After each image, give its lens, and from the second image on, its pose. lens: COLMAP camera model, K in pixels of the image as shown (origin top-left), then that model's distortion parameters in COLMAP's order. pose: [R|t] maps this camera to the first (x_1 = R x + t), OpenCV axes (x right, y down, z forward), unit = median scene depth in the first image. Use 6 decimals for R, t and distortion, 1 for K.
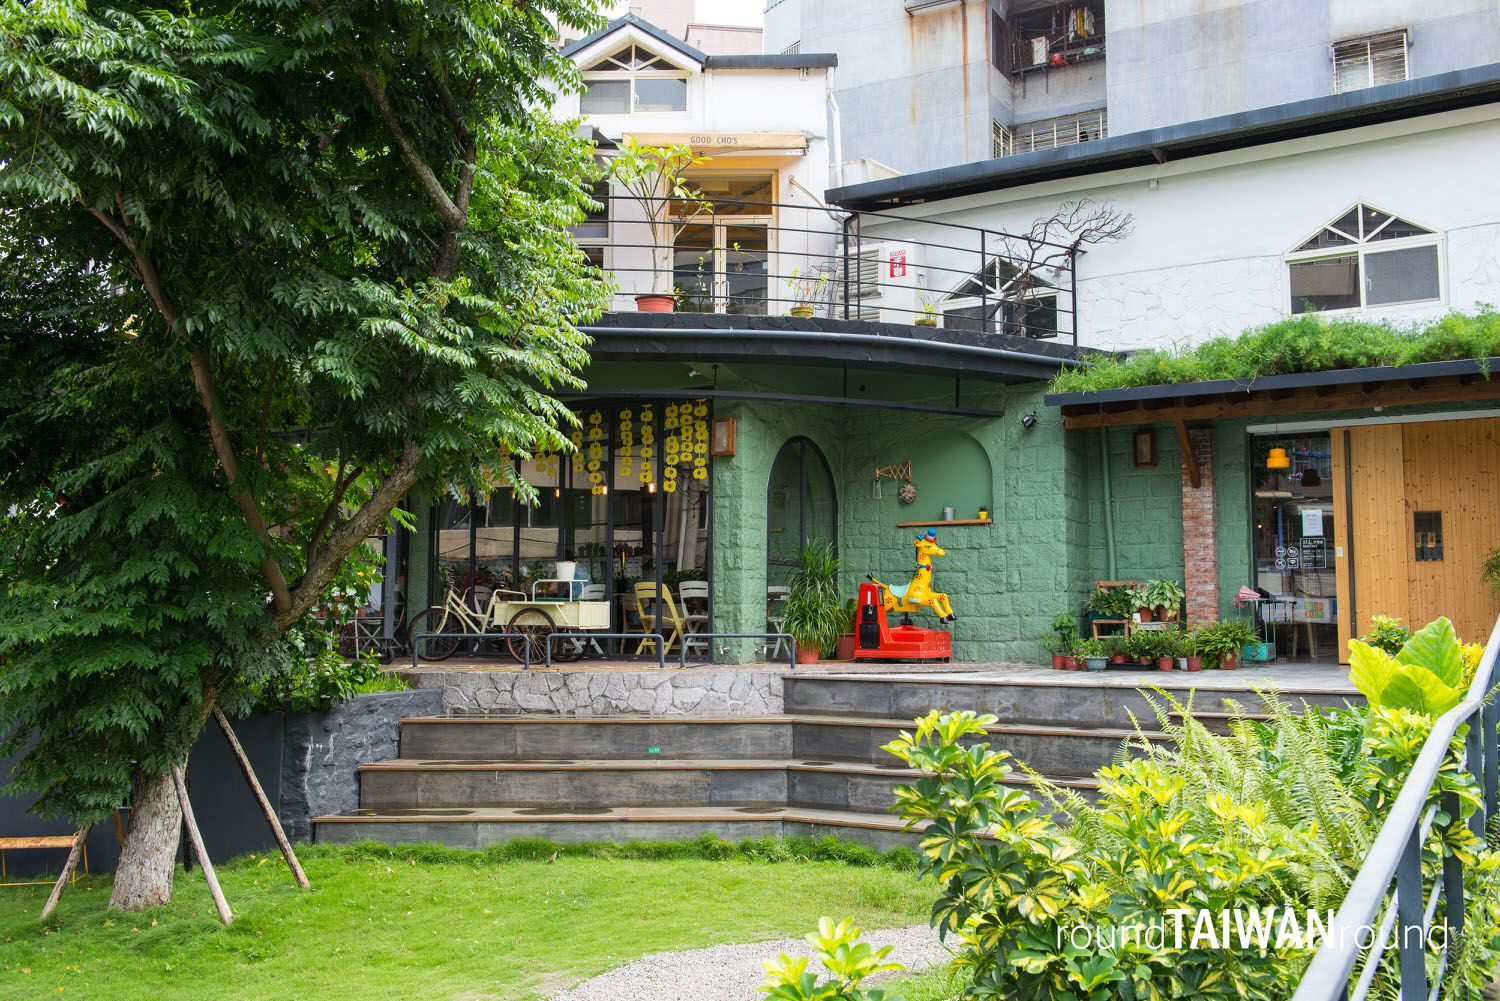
lens RADIAL K [[1379.4, 0, 749.4], [0, 1379.4, 500.7], [0, 0, 1]] dist [0.002630, 0.000000]
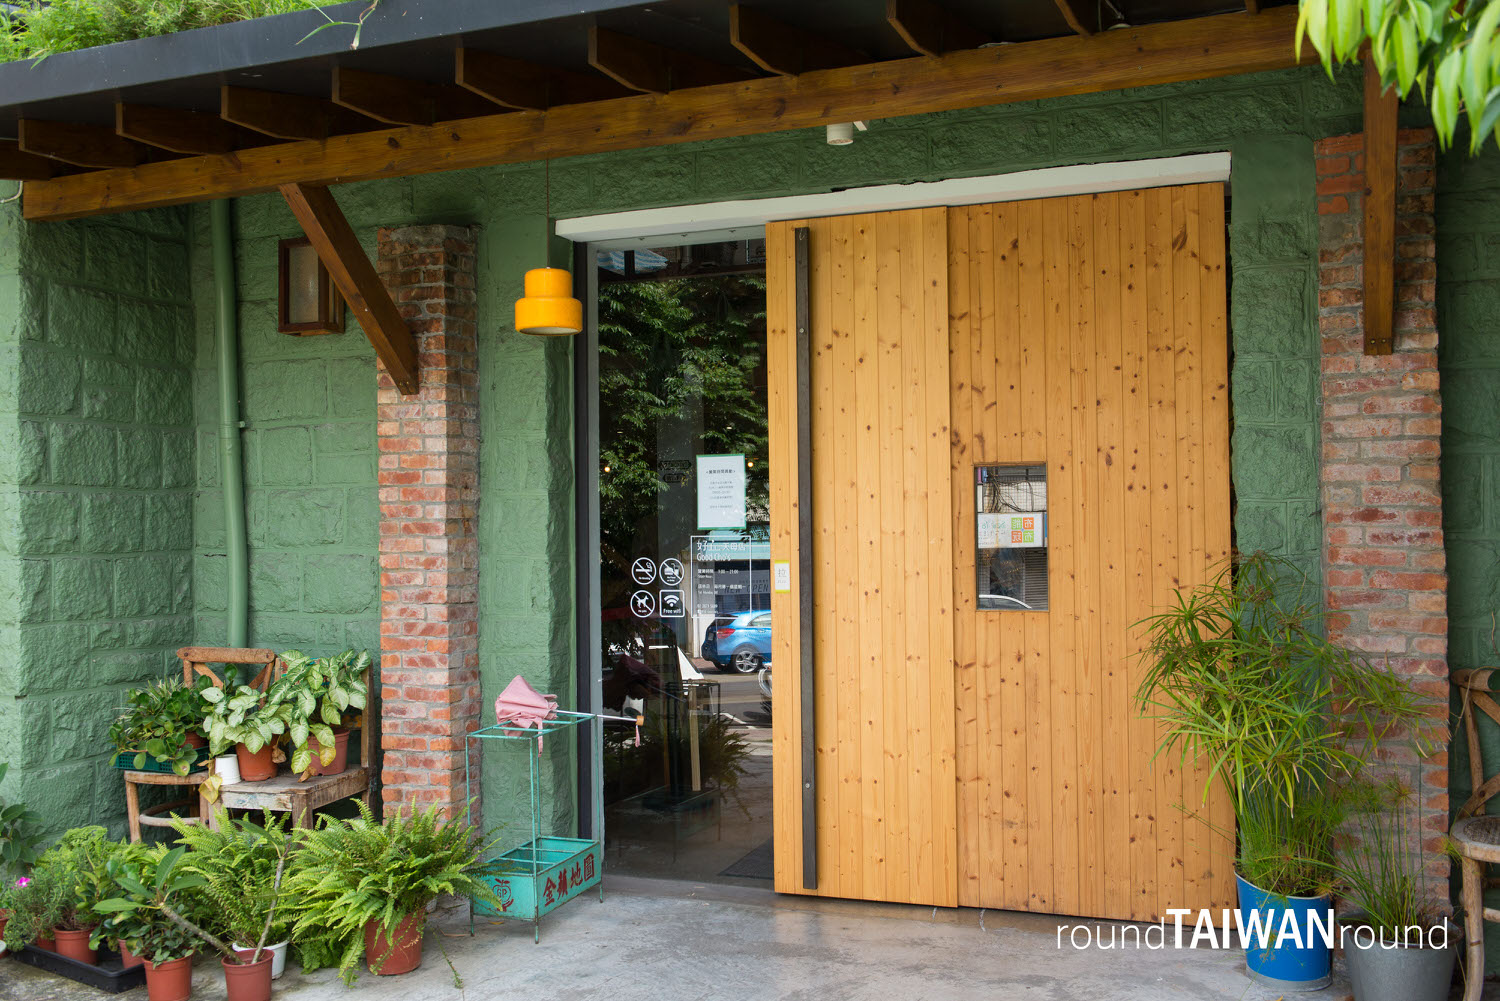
lens RADIAL K [[1379.4, 0, 750.5], [0, 1379.4, 499.7], [0, 0, 1]] dist [0.002630, 0.000000]
pose [[0.984842, -0.009437, 0.173195, 0.350931], [-0.001489, 0.998022, 0.062847, -0.004560], [-0.173446, -0.062152, 0.982880, 0.642088]]
